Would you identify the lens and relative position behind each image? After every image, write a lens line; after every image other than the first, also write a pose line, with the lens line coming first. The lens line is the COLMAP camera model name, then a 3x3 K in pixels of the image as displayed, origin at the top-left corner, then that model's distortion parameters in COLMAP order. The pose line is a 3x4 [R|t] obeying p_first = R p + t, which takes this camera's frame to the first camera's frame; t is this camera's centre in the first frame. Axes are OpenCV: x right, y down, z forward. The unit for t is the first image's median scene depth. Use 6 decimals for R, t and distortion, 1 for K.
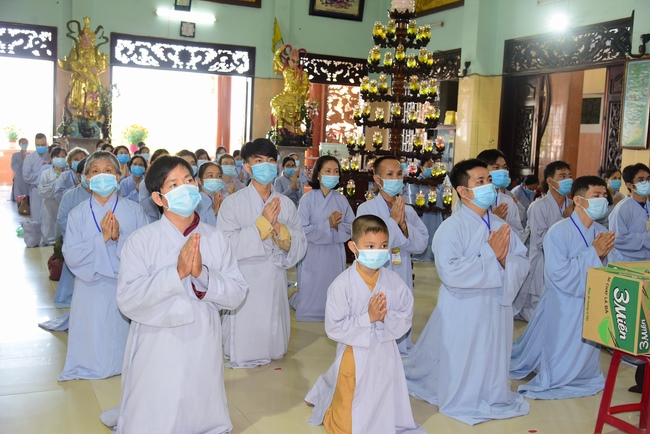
lens RADIAL K [[709.6, 0, 324.7], [0, 709.6, 213.4], [0, 0, 1]] dist [-0.024955, 0.000000]
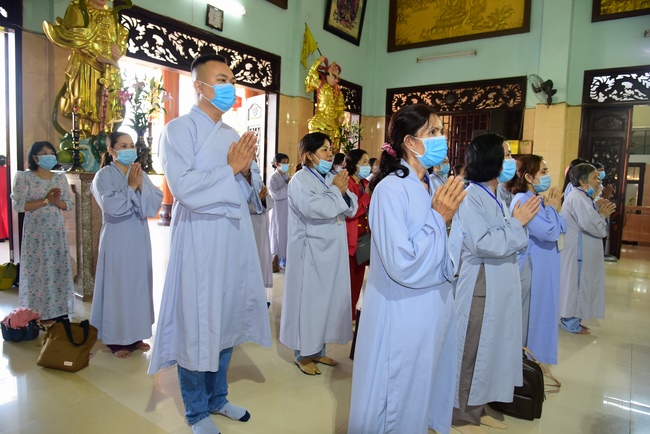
lens RADIAL K [[434.2, 0, 325.5], [0, 434.2, 216.9], [0, 0, 1]] dist [-0.035906, 0.004011]
pose [[0.872840, -0.060128, 0.484288, -0.327017], [0.050549, 0.998182, 0.032826, -0.068141], [-0.485382, -0.004171, 0.874292, 0.575756]]
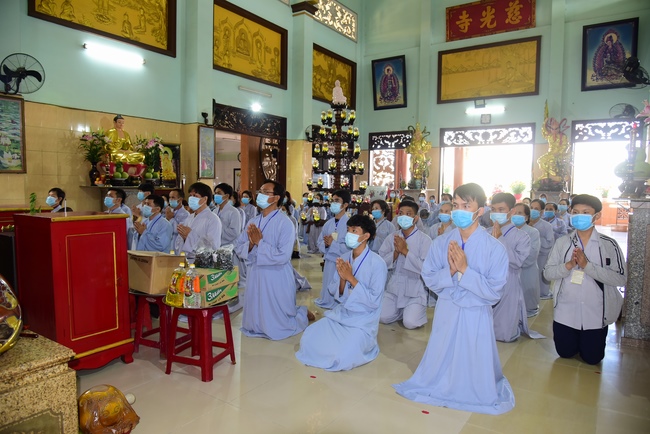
lens RADIAL K [[434.2, 0, 325.5], [0, 434.2, 218.5], [0, 0, 1]] dist [-0.035906, 0.004011]
pose [[0.510979, 0.026204, -0.859194, 0.465776], [-0.071769, 0.997346, -0.012265, -0.001232], [0.856592, 0.067931, 0.511503, 0.223555]]
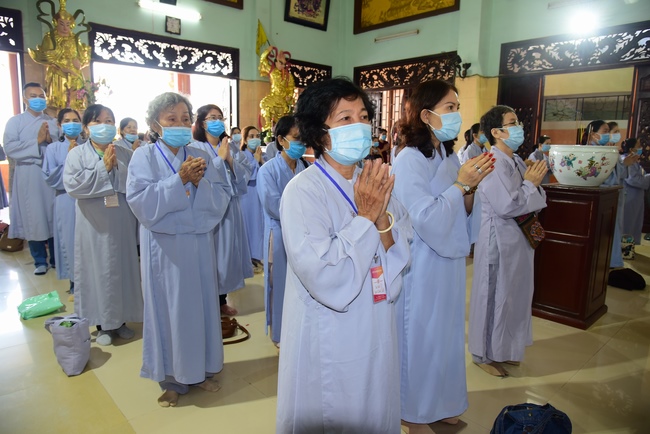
lens RADIAL K [[434.2, 0, 324.2], [0, 434.2, 215.0], [0, 0, 1]] dist [-0.035906, 0.004011]
pose [[0.954997, -0.071886, 0.287772, -0.188378], [0.050524, 0.995433, 0.080993, -0.044692], [-0.292280, -0.062809, 0.954268, 0.385524]]
